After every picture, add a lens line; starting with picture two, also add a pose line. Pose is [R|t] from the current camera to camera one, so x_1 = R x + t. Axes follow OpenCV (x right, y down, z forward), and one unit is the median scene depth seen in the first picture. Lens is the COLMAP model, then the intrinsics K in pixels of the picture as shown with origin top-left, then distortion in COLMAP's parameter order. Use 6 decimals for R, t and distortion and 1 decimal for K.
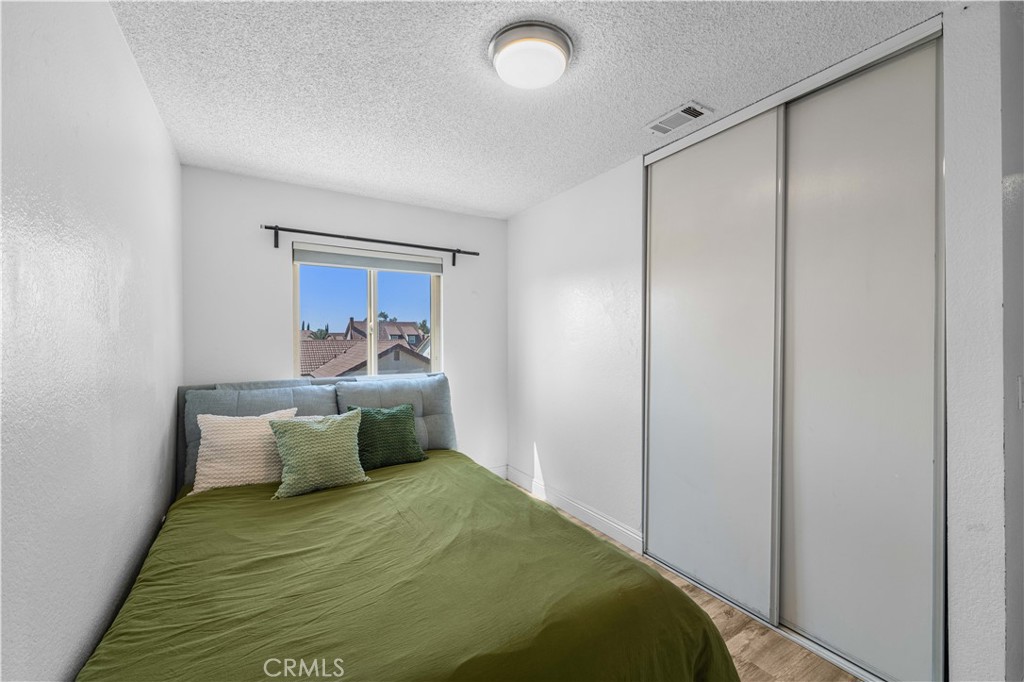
lens RADIAL K [[419.0, 0, 508.9], [0, 419.0, 339.1], [0, 0, 1]] dist [0.001596, -0.000514]
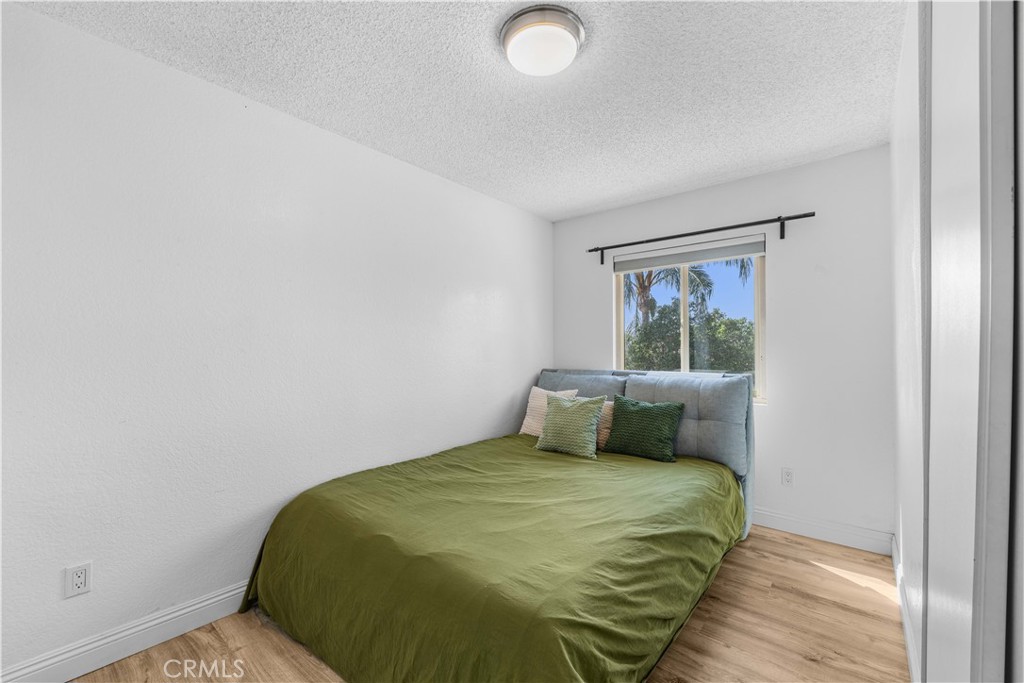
lens RADIAL K [[419.0, 0, 508.5], [0, 419.0, 345.1], [0, 0, 1]] dist [0.001596, -0.000514]
pose [[0.306270, -0.004243, -0.951935, 0.634441], [0.003187, 0.999989, -0.003431, 0.030914], [0.951939, -0.001983, 0.306280, 0.401879]]
